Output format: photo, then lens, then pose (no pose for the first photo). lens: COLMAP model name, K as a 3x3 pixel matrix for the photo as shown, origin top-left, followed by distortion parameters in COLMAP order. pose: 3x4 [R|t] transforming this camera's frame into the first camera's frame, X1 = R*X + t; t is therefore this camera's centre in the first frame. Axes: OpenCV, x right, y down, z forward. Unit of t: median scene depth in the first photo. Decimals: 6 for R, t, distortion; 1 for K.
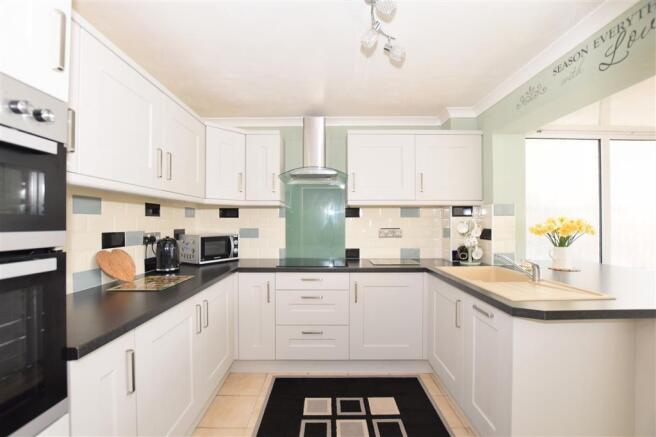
lens RADIAL K [[291.8, 0, 328.2], [0, 291.8, 220.1], [0, 0, 1]] dist [-0.033679, 0.001475]
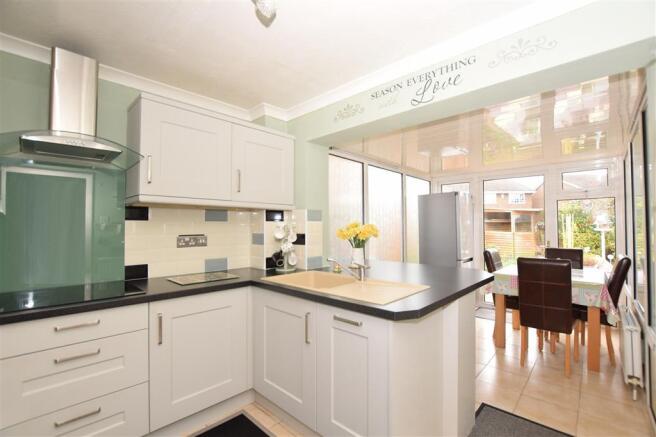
lens RADIAL K [[291.8, 0, 328.0], [0, 291.8, 220.5], [0, 0, 1]] dist [-0.033679, 0.001475]
pose [[0.679002, 0.017819, 0.733920, -0.125088], [-0.005155, 0.999796, -0.019505, 0.003465], [-0.734118, 0.009460, 0.678956, 0.233395]]
